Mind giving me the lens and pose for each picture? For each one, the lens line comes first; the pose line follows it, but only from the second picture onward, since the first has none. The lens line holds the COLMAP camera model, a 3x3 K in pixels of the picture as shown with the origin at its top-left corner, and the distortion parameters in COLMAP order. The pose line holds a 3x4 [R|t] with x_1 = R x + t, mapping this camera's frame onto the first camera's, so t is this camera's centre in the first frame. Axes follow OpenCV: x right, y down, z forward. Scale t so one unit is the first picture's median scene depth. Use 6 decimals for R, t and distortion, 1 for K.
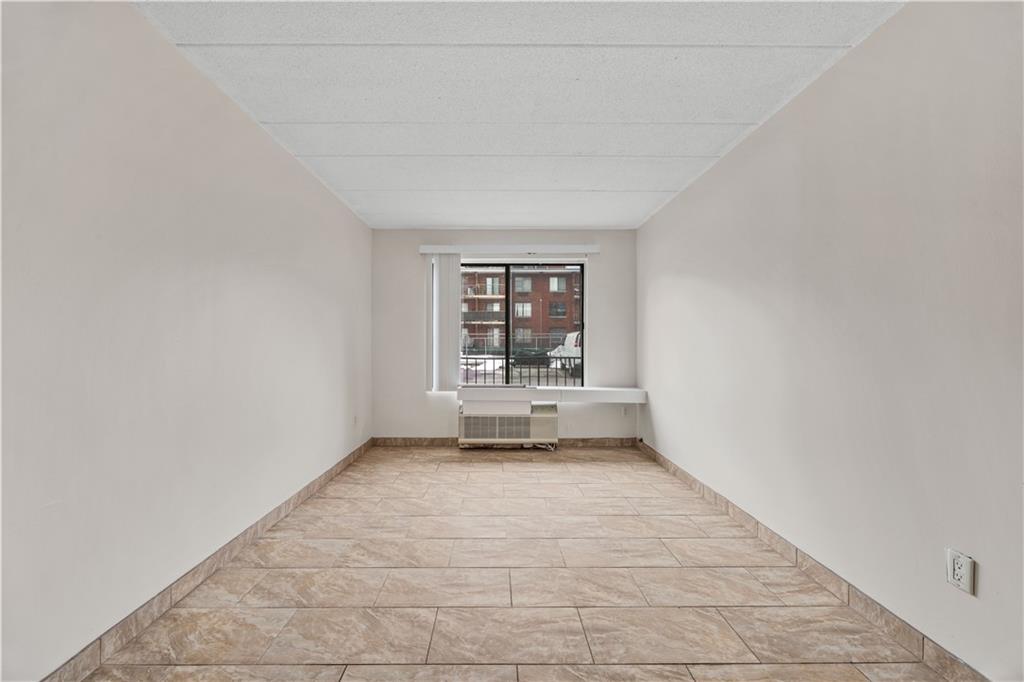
lens RADIAL K [[390.5, 0, 497.2], [0, 390.5, 346.0], [0, 0, 1]] dist [-0.002596, 0.000595]
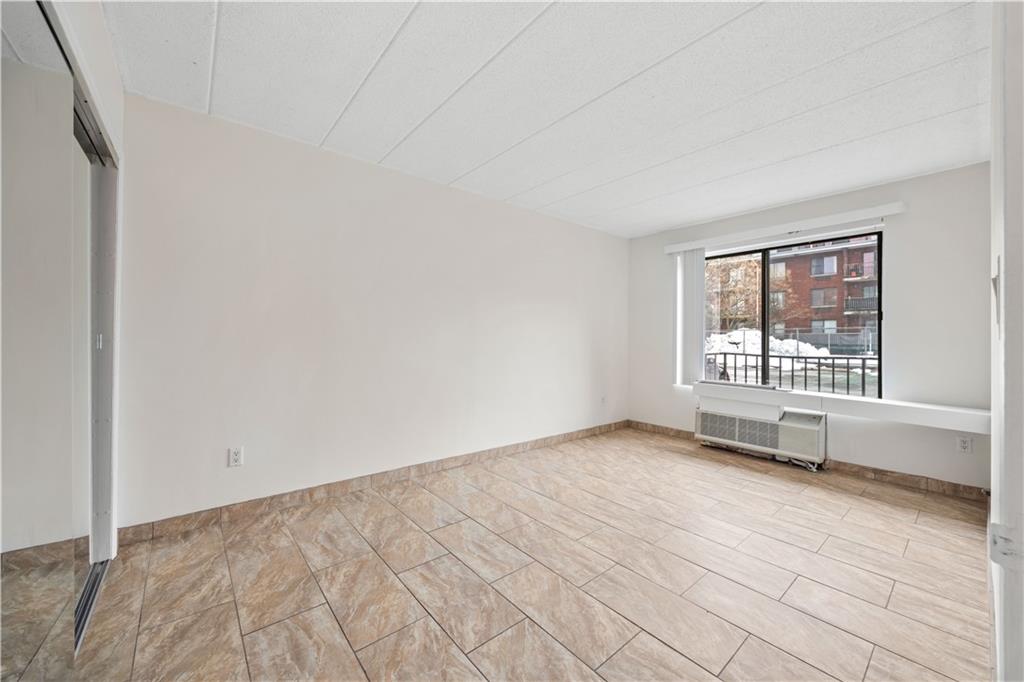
lens RADIAL K [[390.5, 0, 516.3], [0, 390.5, 333.4], [0, 0, 1]] dist [-0.002596, 0.000595]
pose [[0.643077, -0.002805, -0.765797, 0.478654], [-0.012941, 0.999811, -0.014529, 0.001846], [0.765692, 0.019253, 0.642919, 0.003165]]
